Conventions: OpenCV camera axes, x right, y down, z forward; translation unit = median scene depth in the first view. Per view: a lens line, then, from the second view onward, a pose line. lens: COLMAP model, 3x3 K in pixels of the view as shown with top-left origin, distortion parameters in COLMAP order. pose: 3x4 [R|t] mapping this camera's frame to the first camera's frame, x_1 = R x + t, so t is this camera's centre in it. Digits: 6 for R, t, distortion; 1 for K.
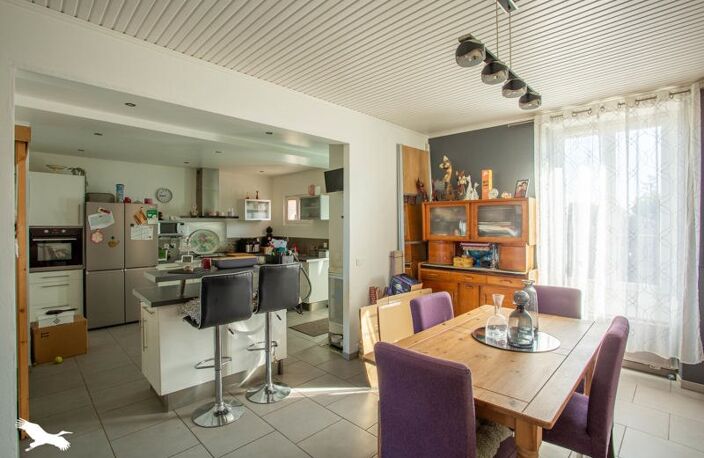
lens RADIAL K [[341.2, 0, 352.0], [0, 341.2, 229.0], [0, 0, 1]] dist [-0.000900, -0.000165]
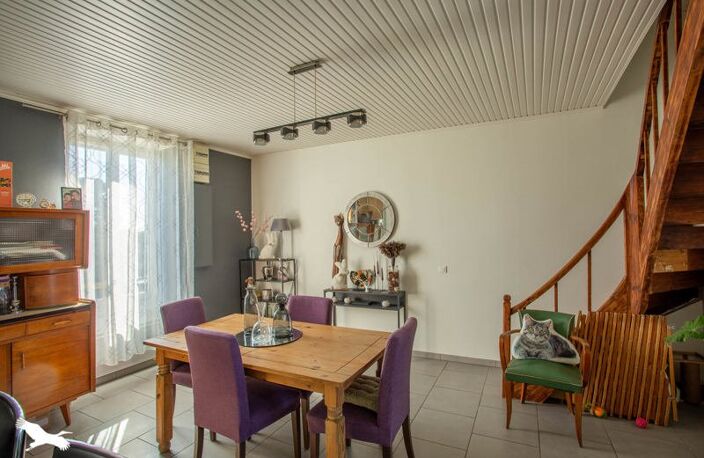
lens RADIAL K [[341.2, 0, 352.0], [0, 341.2, 229.0], [0, 0, 1]] dist [-0.000900, -0.000165]
pose [[-0.290938, 0.000920, 0.956741, -0.439427], [0.028631, 0.999560, 0.007745, -0.034341], [-0.956313, 0.029646, -0.290837, 0.603382]]
